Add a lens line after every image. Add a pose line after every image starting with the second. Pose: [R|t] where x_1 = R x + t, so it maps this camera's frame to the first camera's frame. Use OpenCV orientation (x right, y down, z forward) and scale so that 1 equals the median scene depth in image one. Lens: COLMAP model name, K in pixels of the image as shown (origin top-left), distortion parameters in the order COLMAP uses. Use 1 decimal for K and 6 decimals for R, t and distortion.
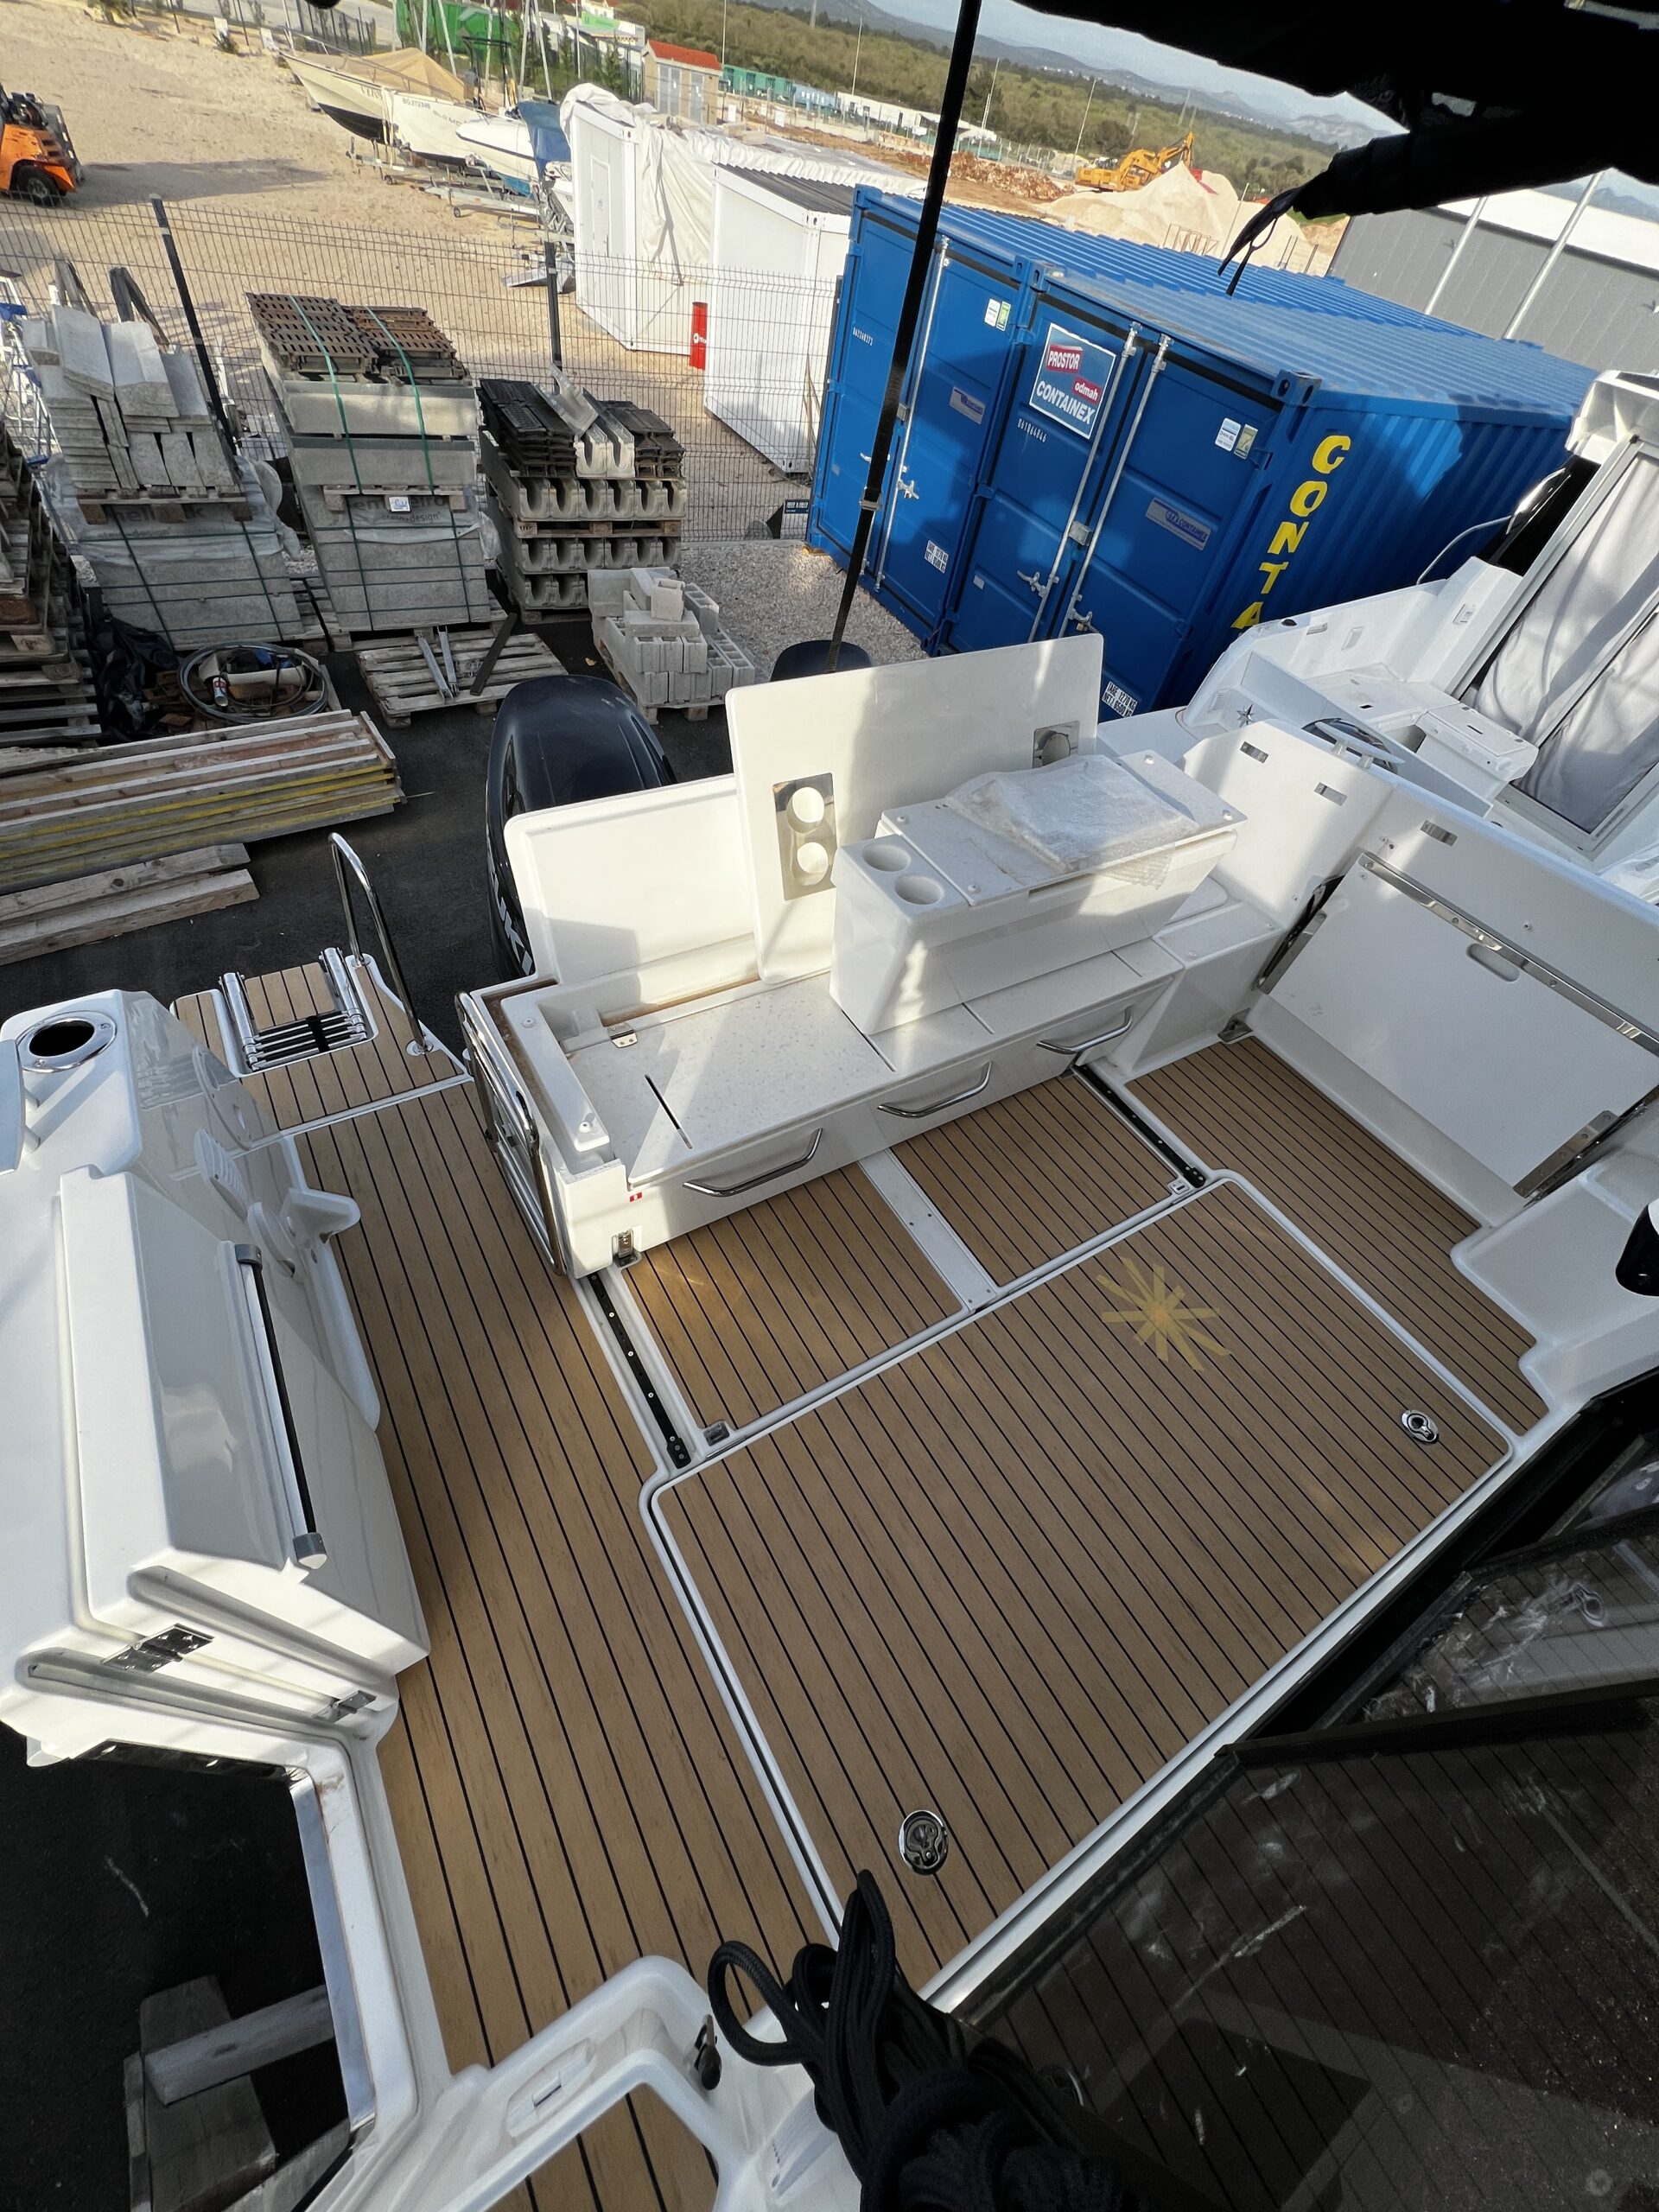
lens RADIAL K [[883.5, 0, 831.5], [0, 883.5, 1108.2], [0, 0, 1]] dist [-0.002605, 0.001016]
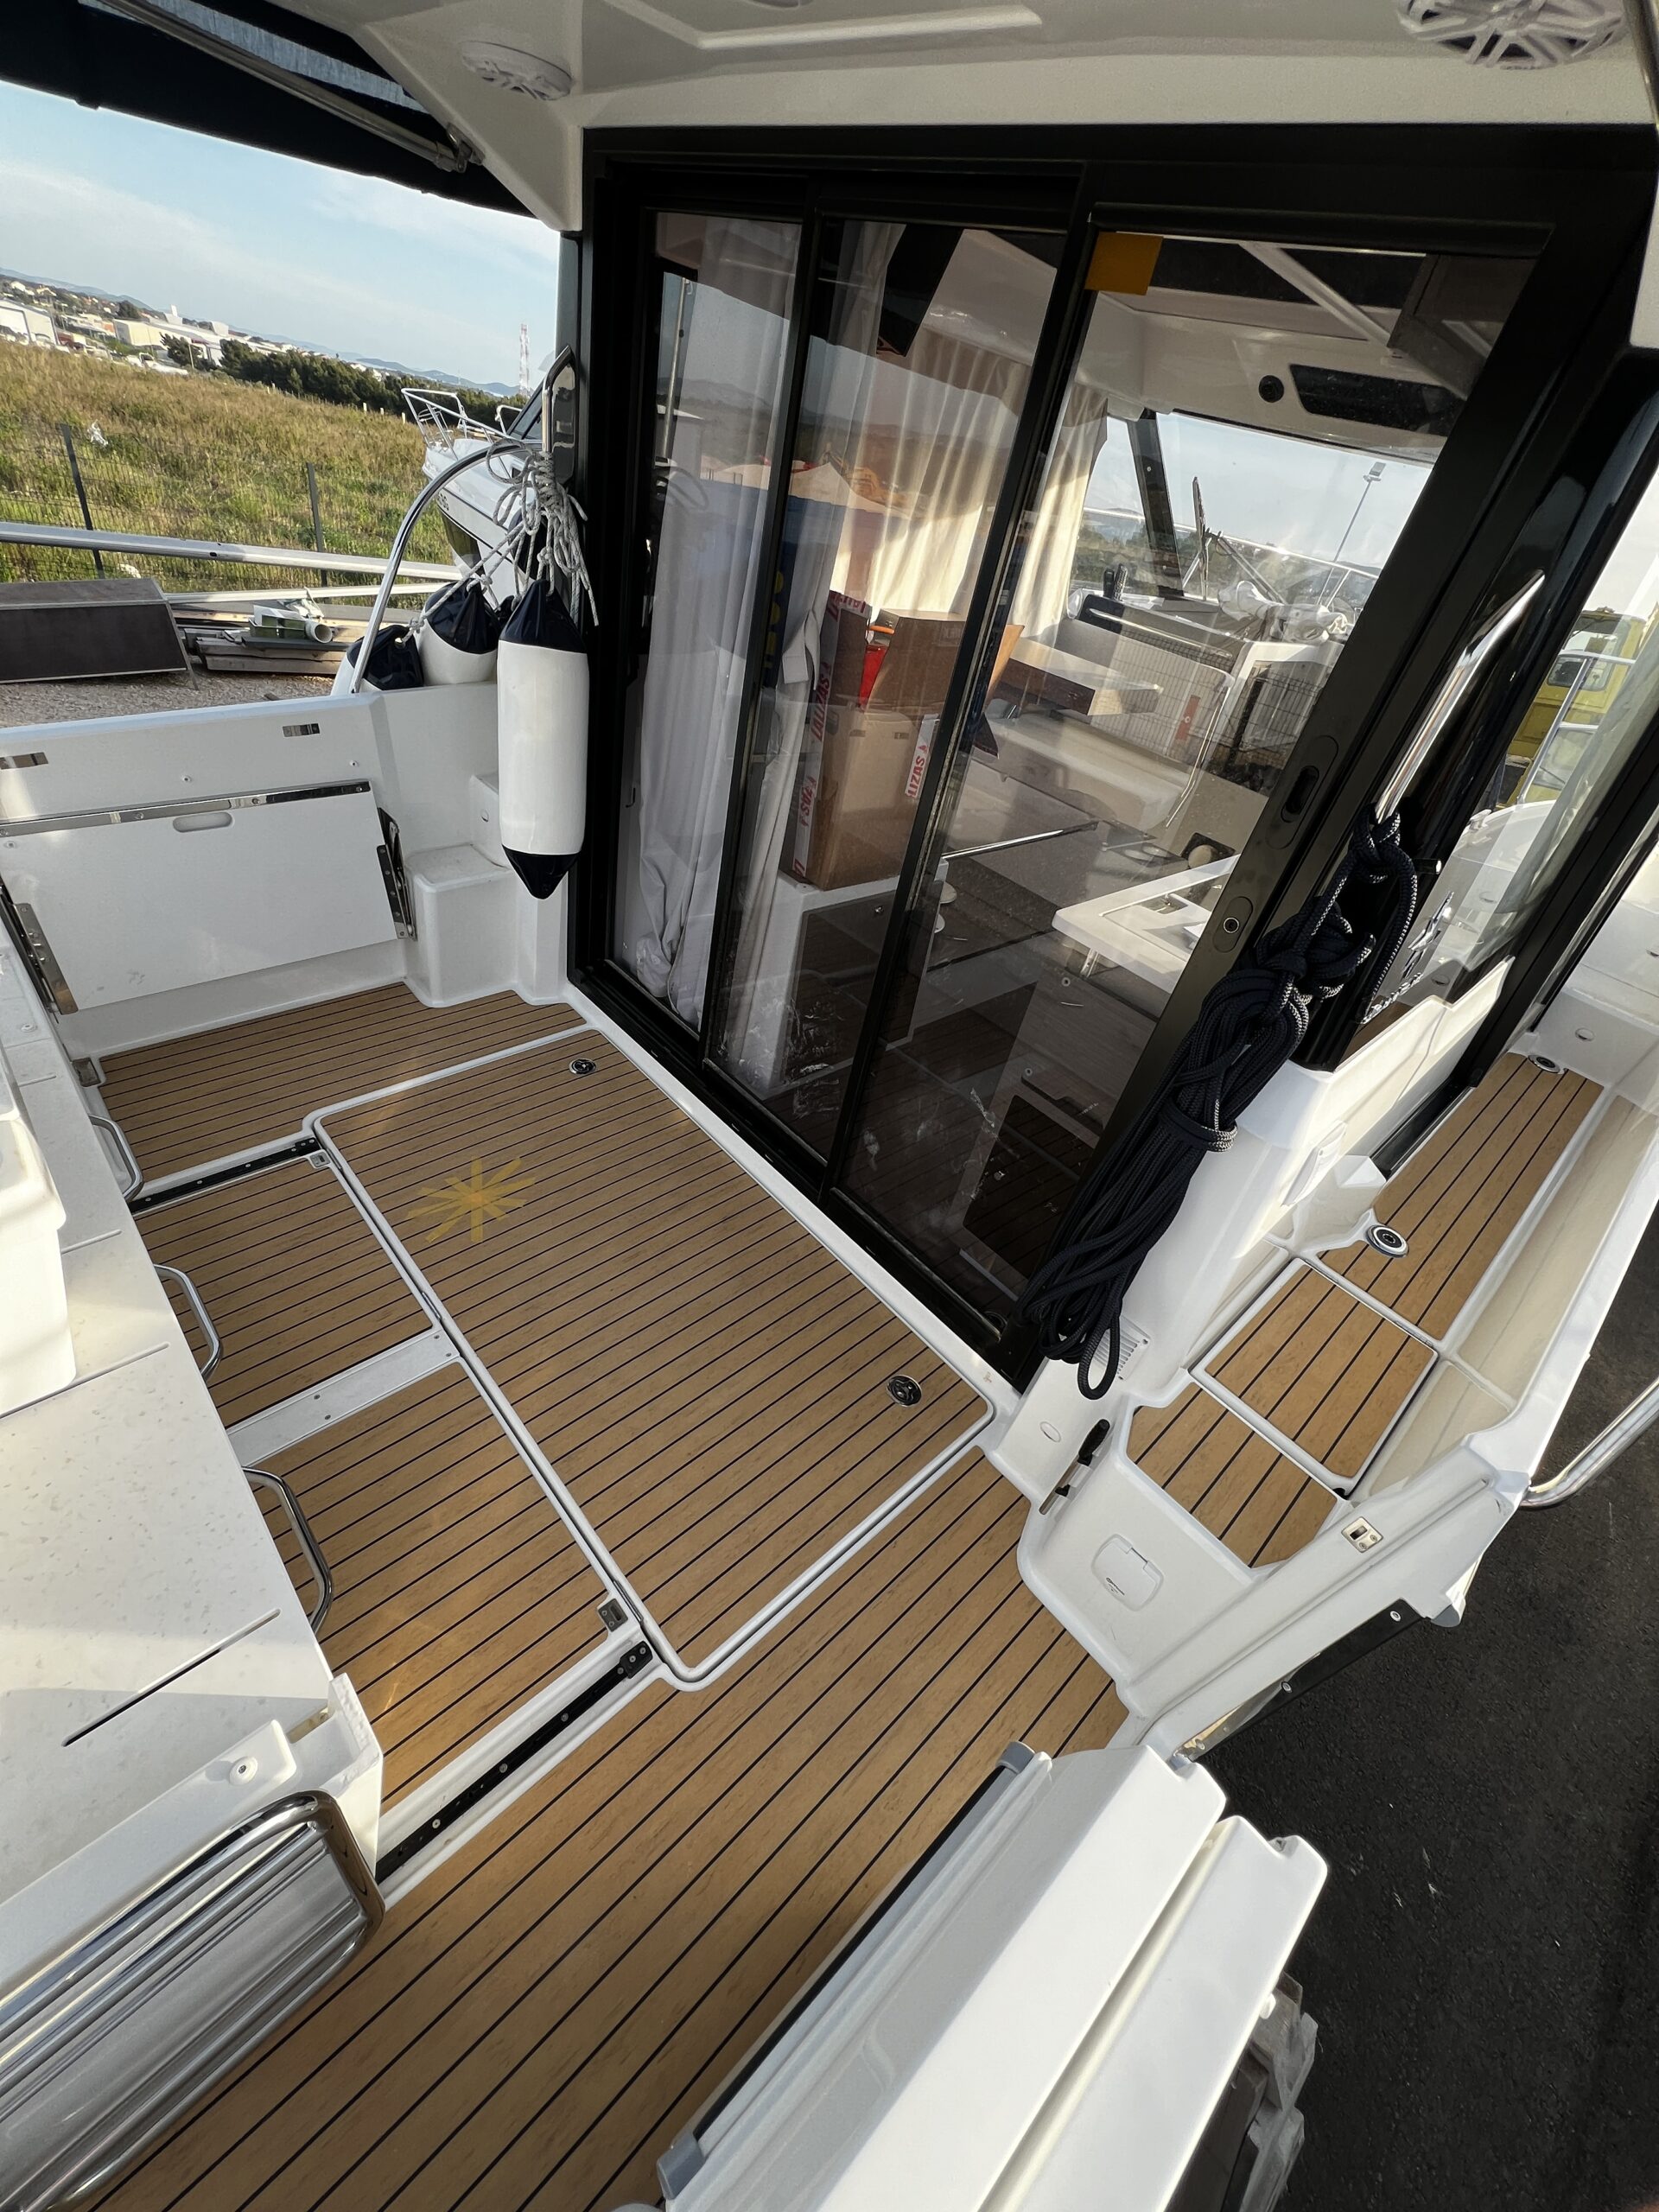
lens RADIAL K [[883.5, 0, 827.9], [0, 883.5, 1110.1], [0, 0, 1]] dist [-0.002605, 0.001016]
pose [[-0.170052, -0.729065, 0.662983, -0.339907], [0.614083, 0.447779, 0.649920, -0.254378], [-0.770704, 0.517646, 0.371561, 0.237178]]
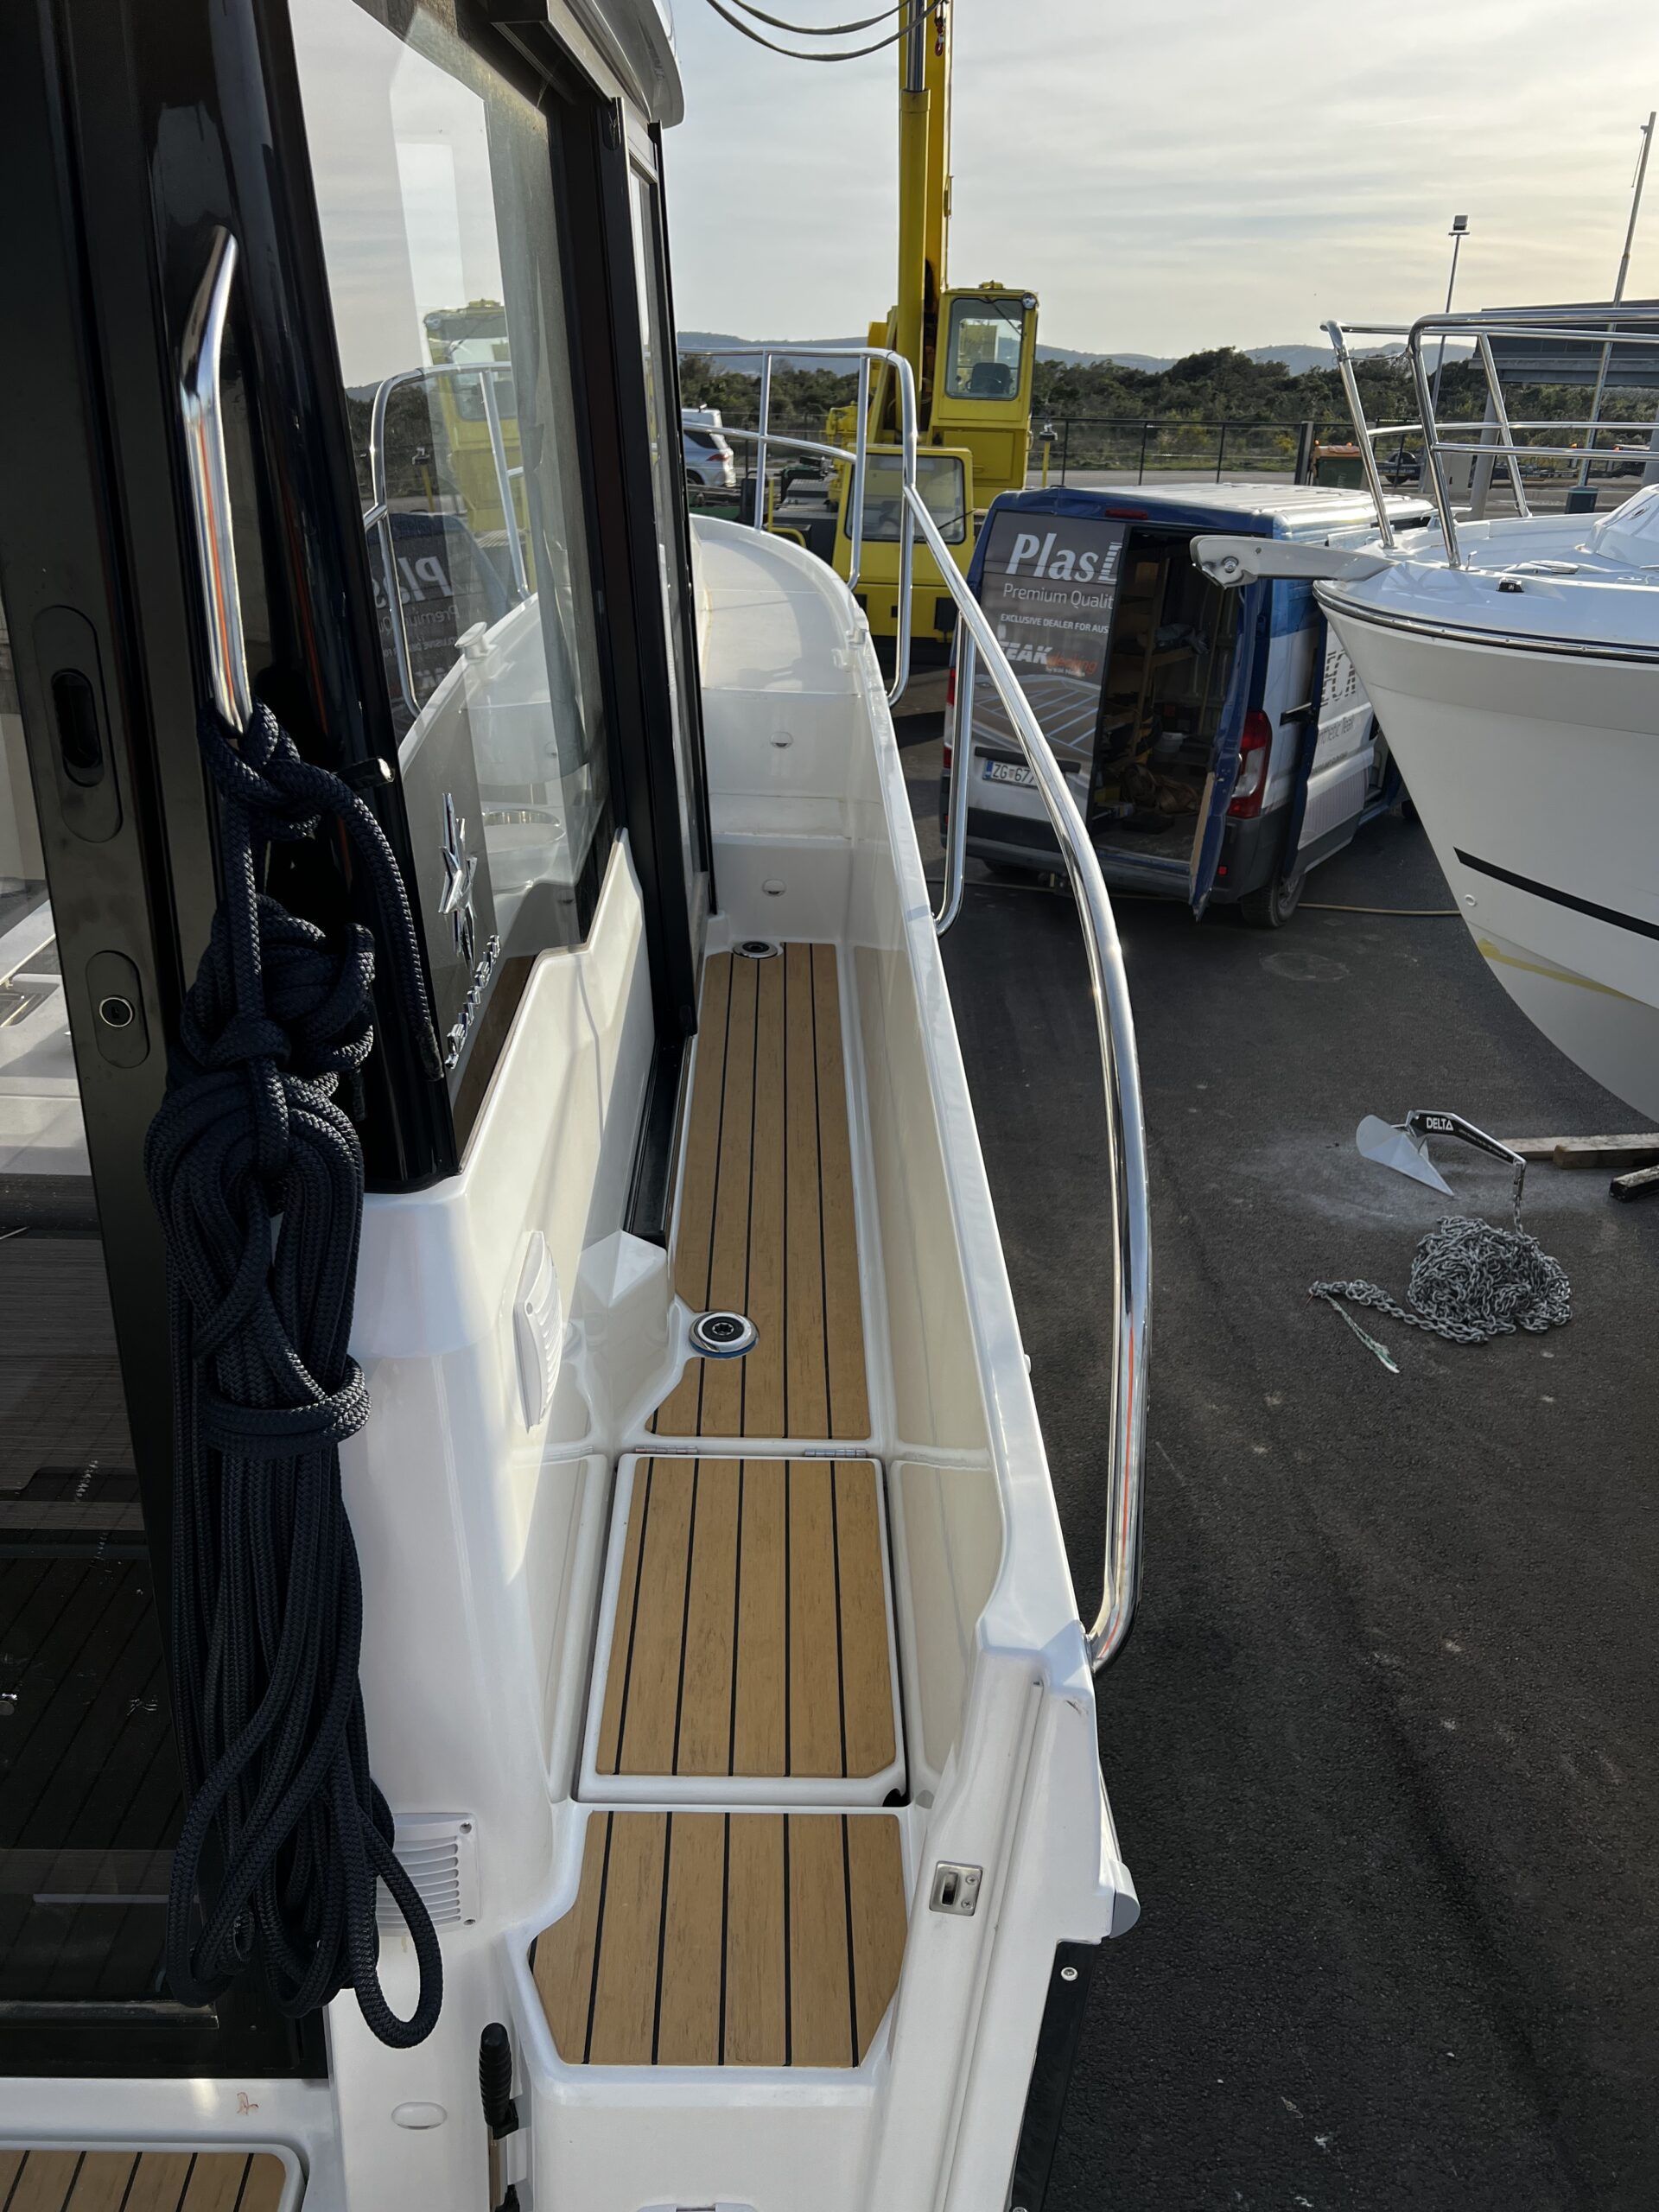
lens RADIAL K [[1655.4, 0, 825.8], [0, 1655.4, 1105.8], [0, 0, 1]] dist [0.059840, -0.063035]
pose [[-0.853888, -0.365168, 0.370847, -0.295934], [0.280623, 0.277060, 0.918961, -0.163756], [-0.438322, 0.888758, -0.134104, 0.179140]]
